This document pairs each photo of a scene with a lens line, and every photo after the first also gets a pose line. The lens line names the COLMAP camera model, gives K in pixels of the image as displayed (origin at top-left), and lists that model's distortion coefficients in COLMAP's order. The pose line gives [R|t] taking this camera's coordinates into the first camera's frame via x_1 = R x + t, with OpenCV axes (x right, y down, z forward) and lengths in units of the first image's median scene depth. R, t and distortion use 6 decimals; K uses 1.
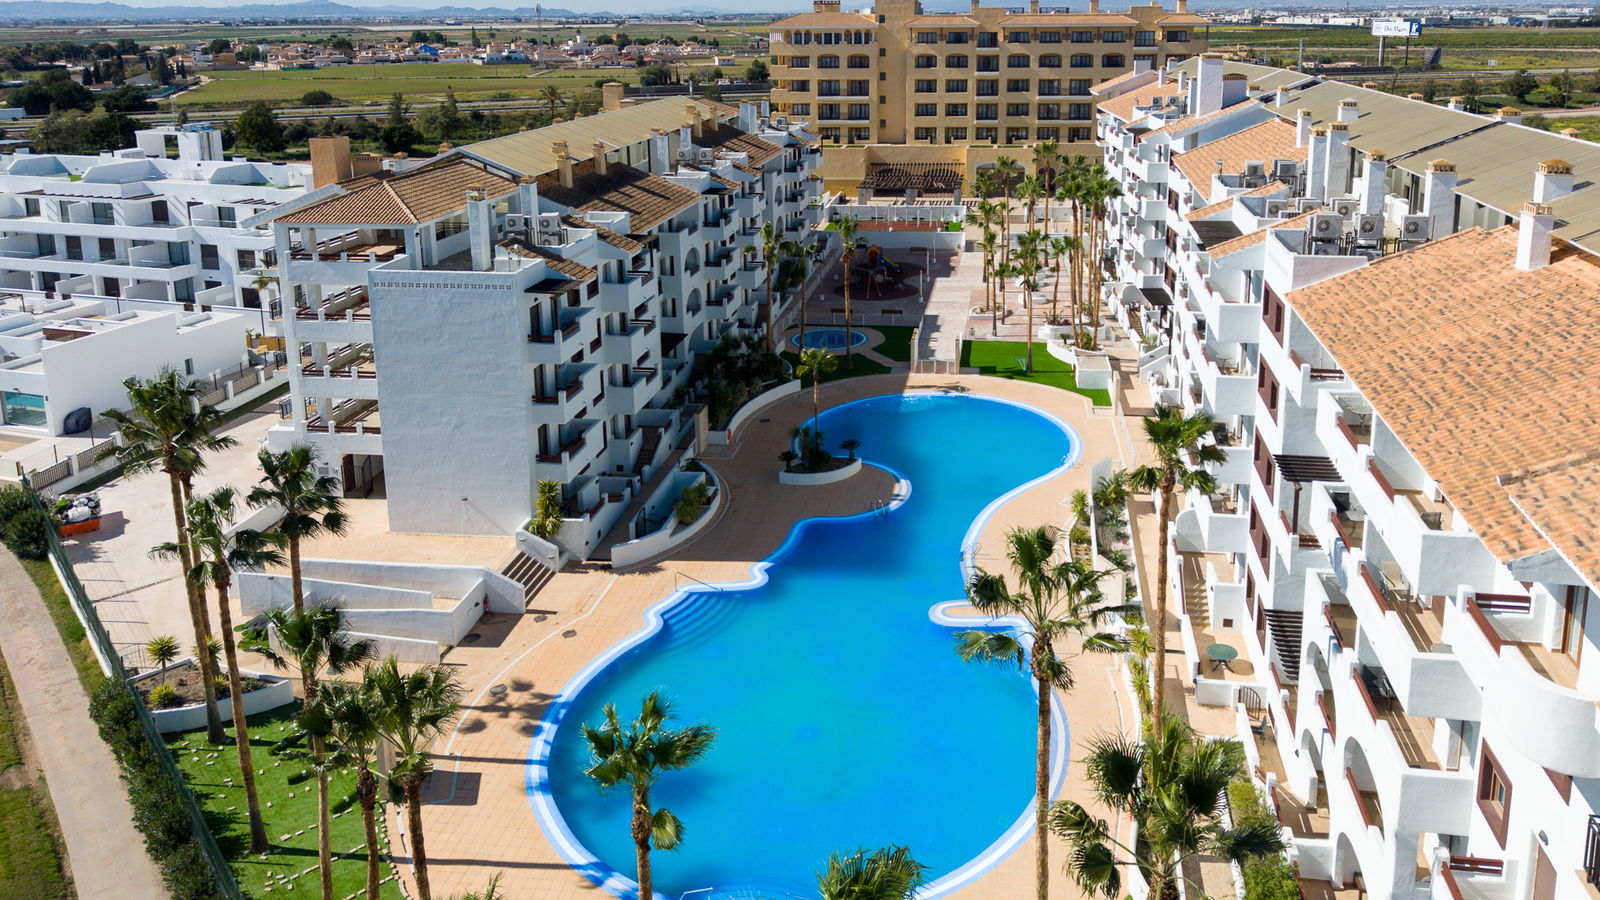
lens RADIAL K [[1142.8, 0, 885.7], [0, 1142.8, 295.9], [0, 0, 1]] dist [0.018364, -0.012414]
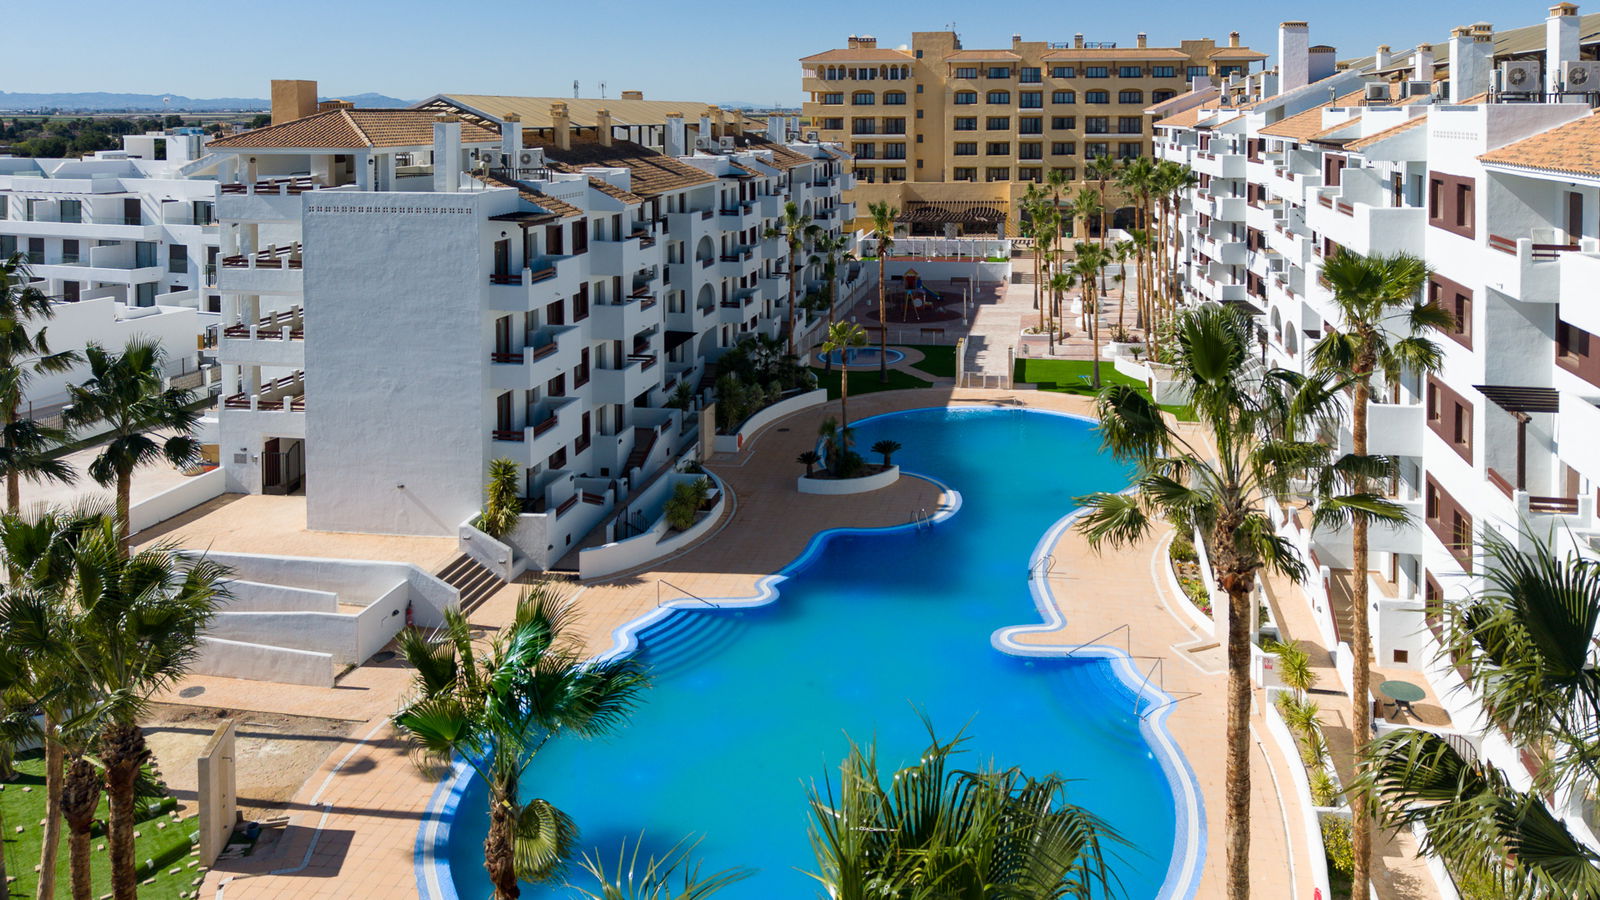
lens RADIAL K [[1142.8, 0, 876.4], [0, 1142.8, 223.4], [0, 0, 1]] dist [0.018364, -0.012414]
pose [[0.999344, 0.008635, -0.035175, -0.008346], [-0.013784, 0.988759, -0.148879, 0.072754], [0.033494, 0.149266, 0.988230, 0.131393]]
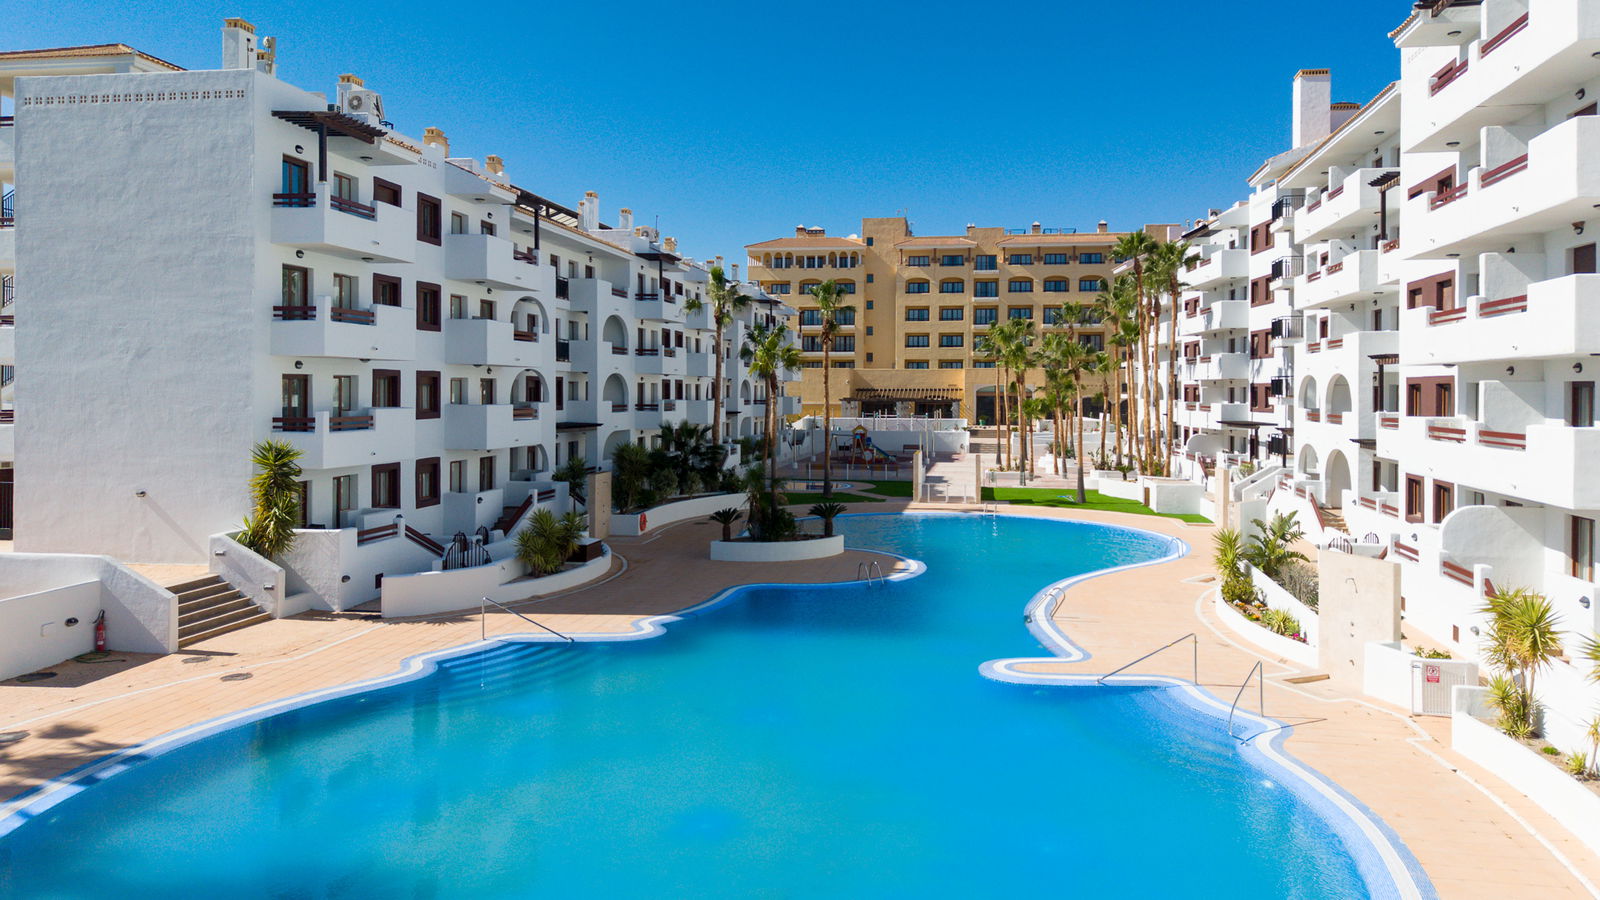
lens RADIAL K [[1091.6, 0, 827.3], [0, 1091.6, 440.8], [0, 0, 1]] dist [0.023729, -0.029096]
pose [[0.999289, 0.013197, -0.035316, -0.007649], [-0.020178, 0.978493, -0.205289, 0.167555], [0.031847, 0.205856, 0.978064, 0.312804]]
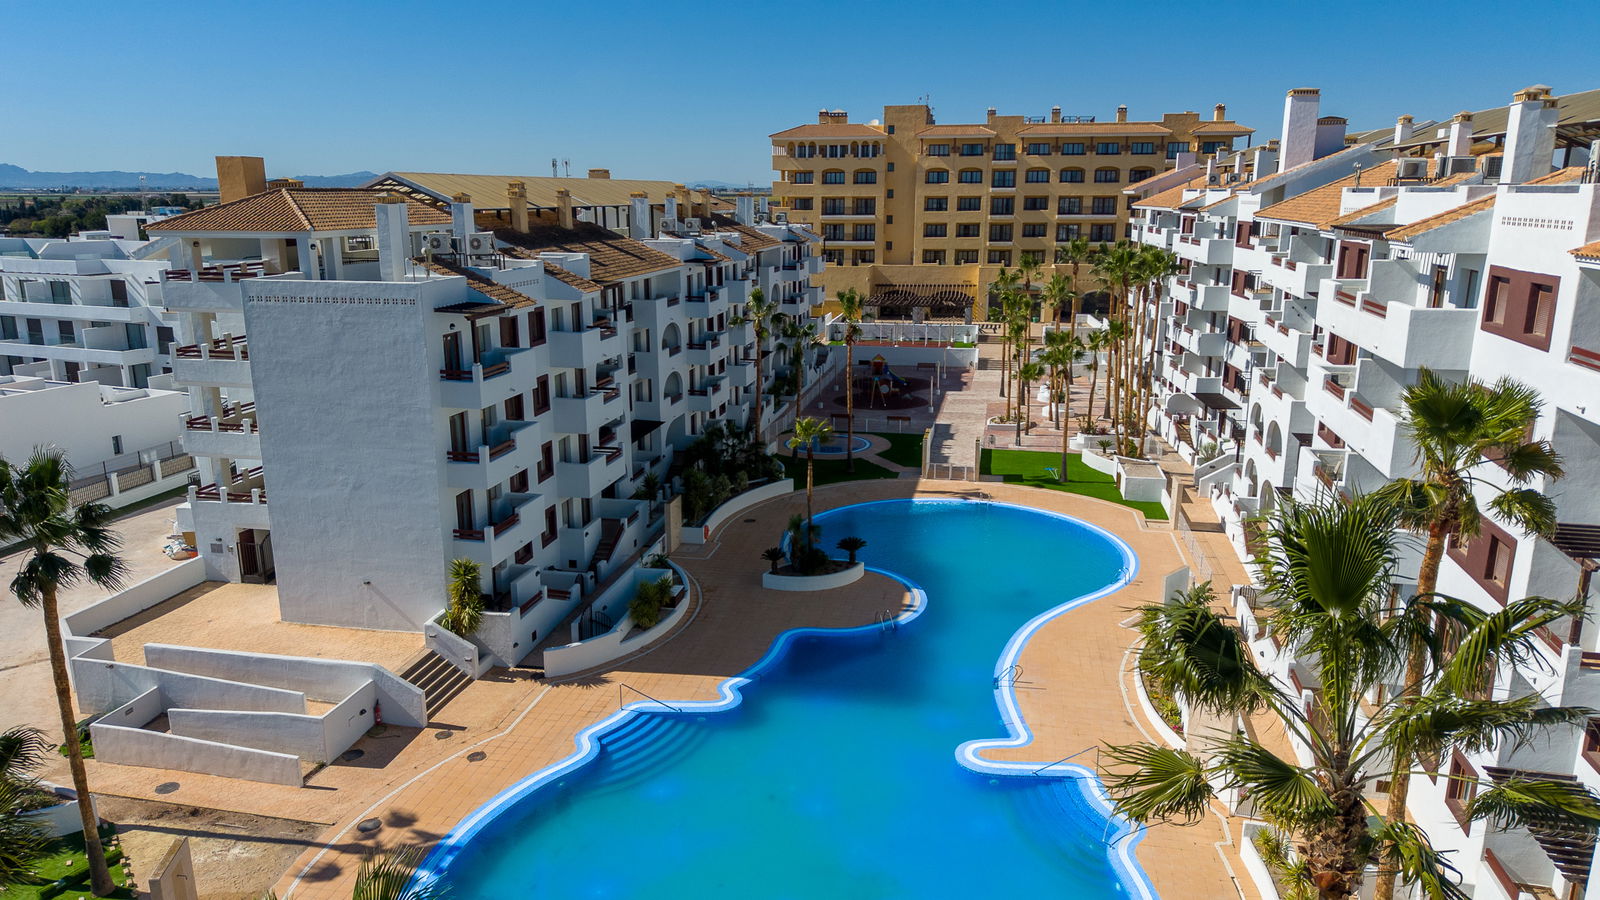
lens RADIAL K [[1060.5, 0, 788.8], [0, 1060.5, 526.0], [0, 0, 1]] dist [0.001823, -0.005847]
pose [[0.996242, 0.032242, -0.080389, -0.012190], [-0.027414, 0.997795, 0.060450, 0.056236], [0.082160, -0.058019, 0.994929, 0.193595]]
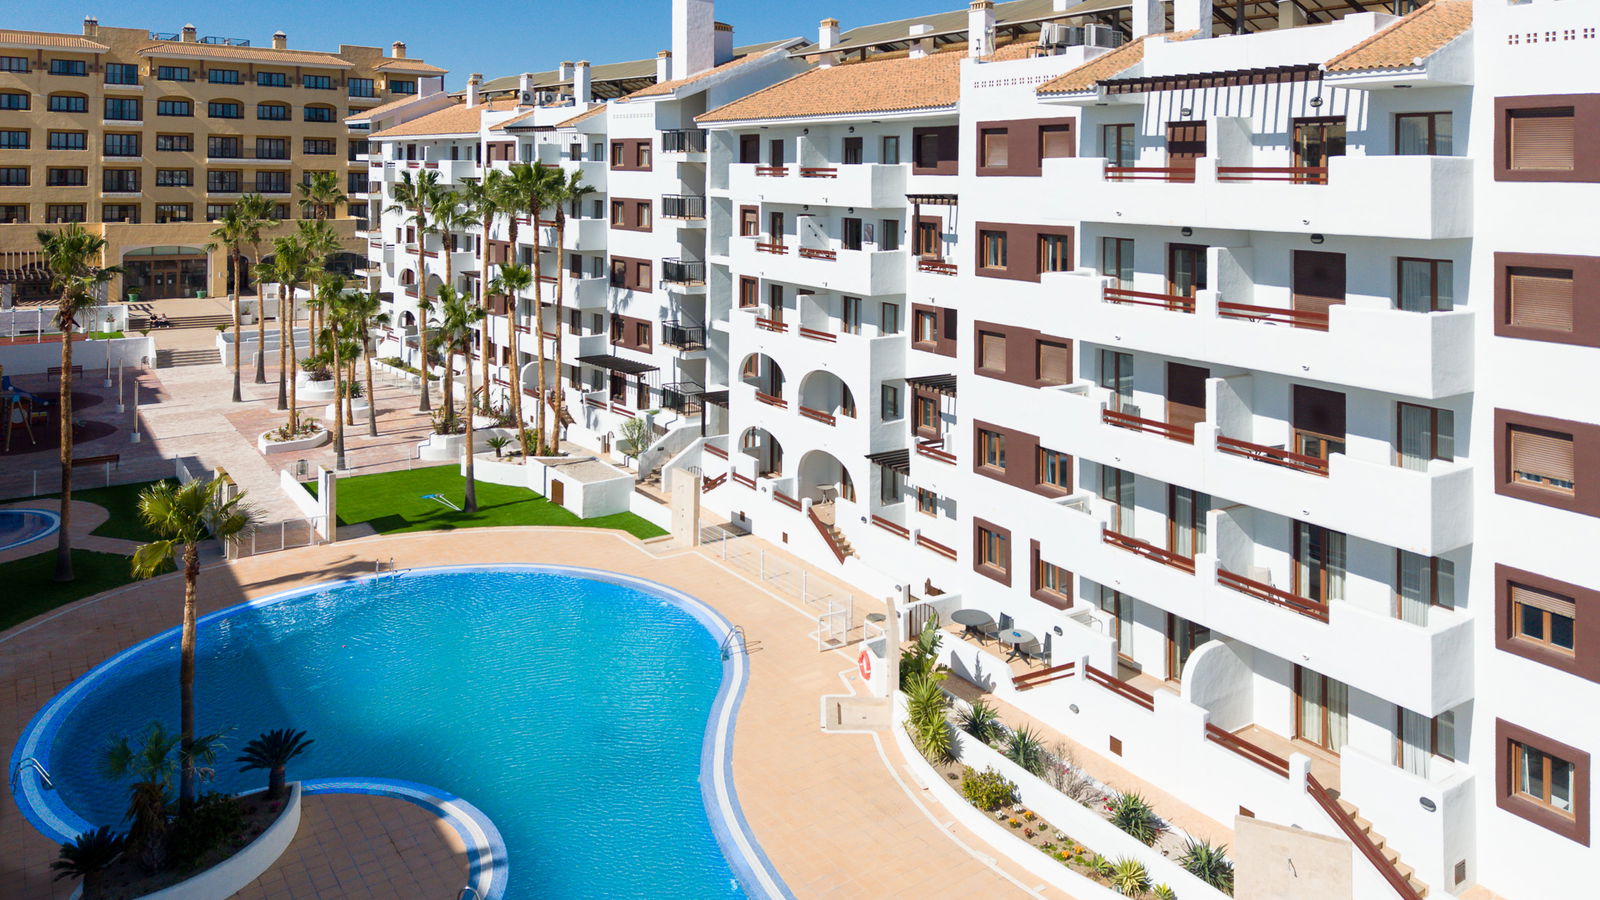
lens RADIAL K [[1142.8, 0, 822.5], [0, 1142.8, 205.7], [0, 0, 1]] dist [0.018364, -0.012414]
pose [[0.735588, 0.001591, 0.677427, -0.116191], [0.145284, 0.976359, -0.160051, 0.036049], [-0.661666, 0.216151, 0.717967, 0.454349]]
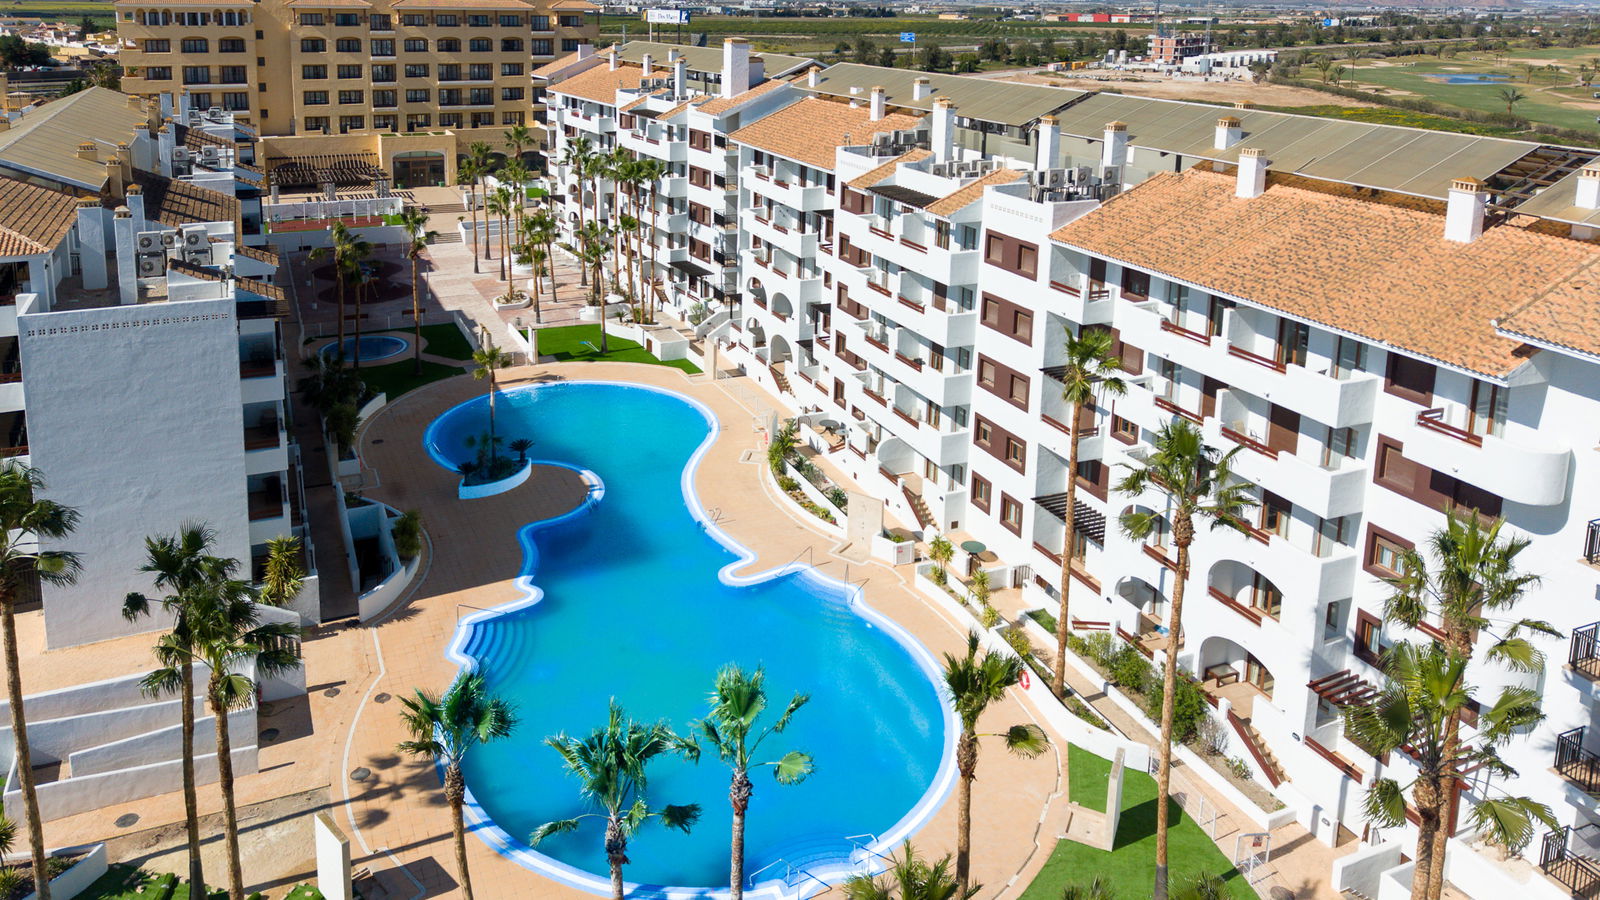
lens RADIAL K [[1142.8, 0, 744.3], [0, 1142.8, 281.4], [0, 0, 1]] dist [0.018364, -0.012414]
pose [[0.861488, -0.103255, 0.497169, -0.257239], [0.102879, 0.994293, 0.028234, -0.010638], [-0.497247, 0.026824, 0.867194, 0.054662]]
